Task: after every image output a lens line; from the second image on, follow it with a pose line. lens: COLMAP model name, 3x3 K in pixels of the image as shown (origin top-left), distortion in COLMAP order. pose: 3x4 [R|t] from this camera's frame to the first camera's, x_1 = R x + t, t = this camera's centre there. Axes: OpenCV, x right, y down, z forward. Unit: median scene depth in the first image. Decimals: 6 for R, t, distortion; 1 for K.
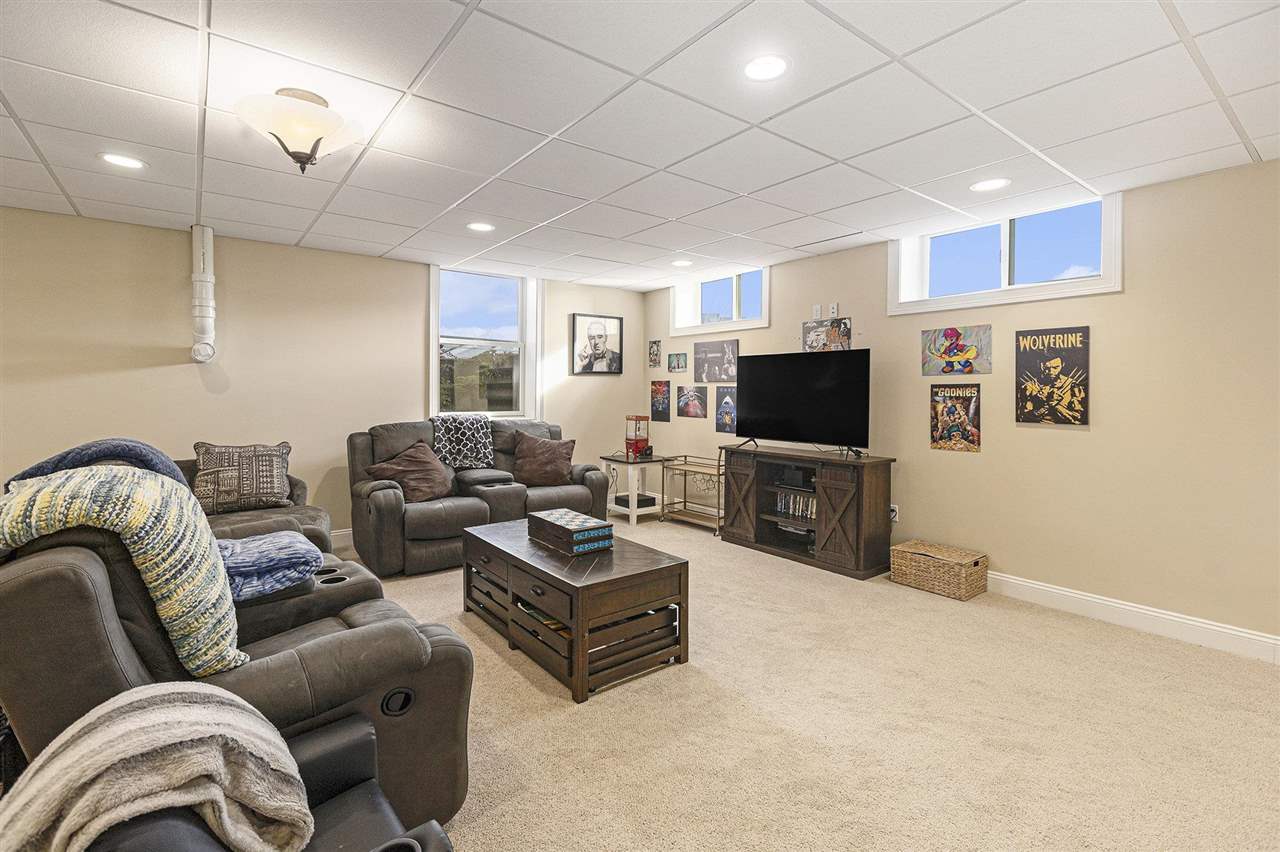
lens RADIAL K [[580.0, 0, 637.2], [0, 580.0, 401.1], [0, 0, 1]] dist [0.001352, -0.000029]
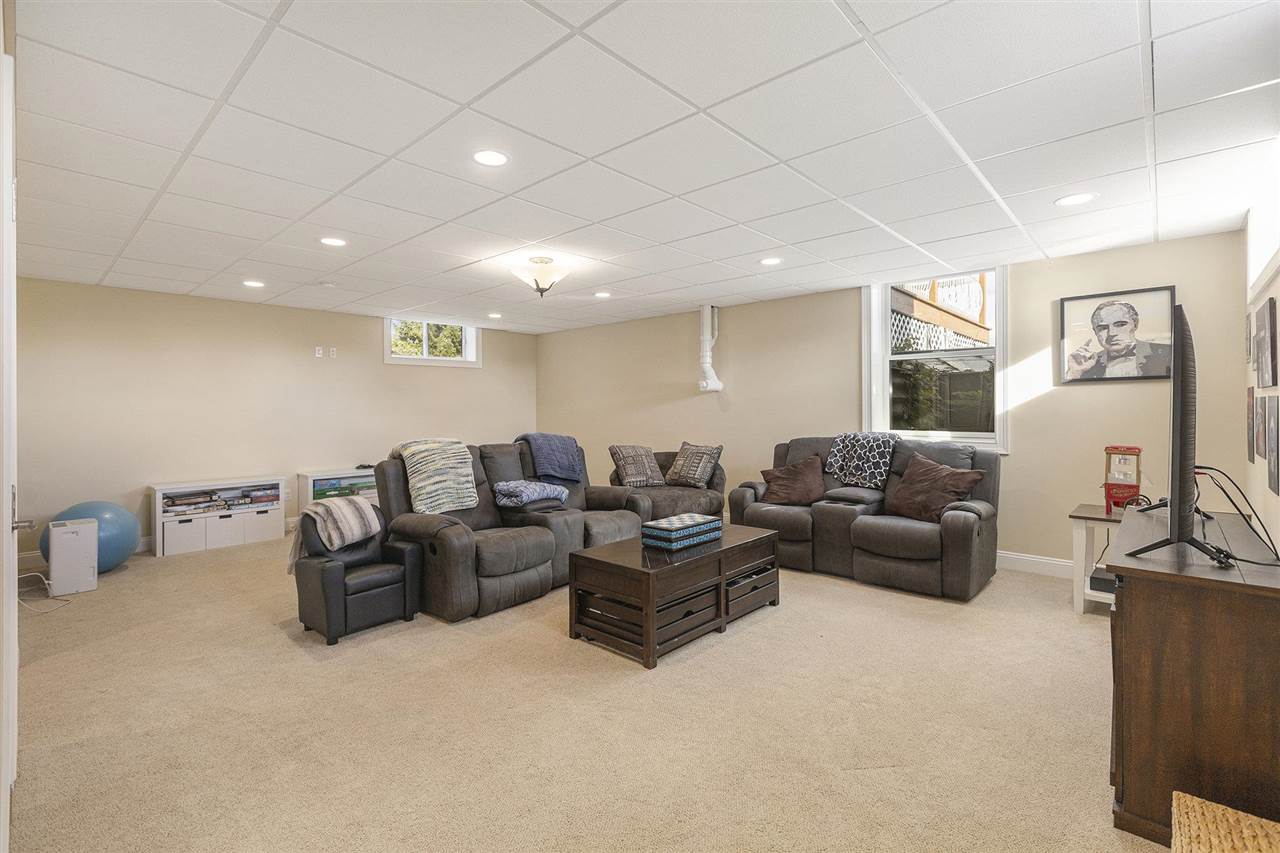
lens RADIAL K [[574.5, 0, 632.6], [0, 574.5, 418.3], [0, 0, 1]] dist [0.001325, -0.000284]
pose [[0.172000, 0.013436, -0.985005, 0.501613], [-0.007409, 0.999896, 0.012346, -0.008662], [0.985069, 0.005174, 0.172082, 0.357274]]
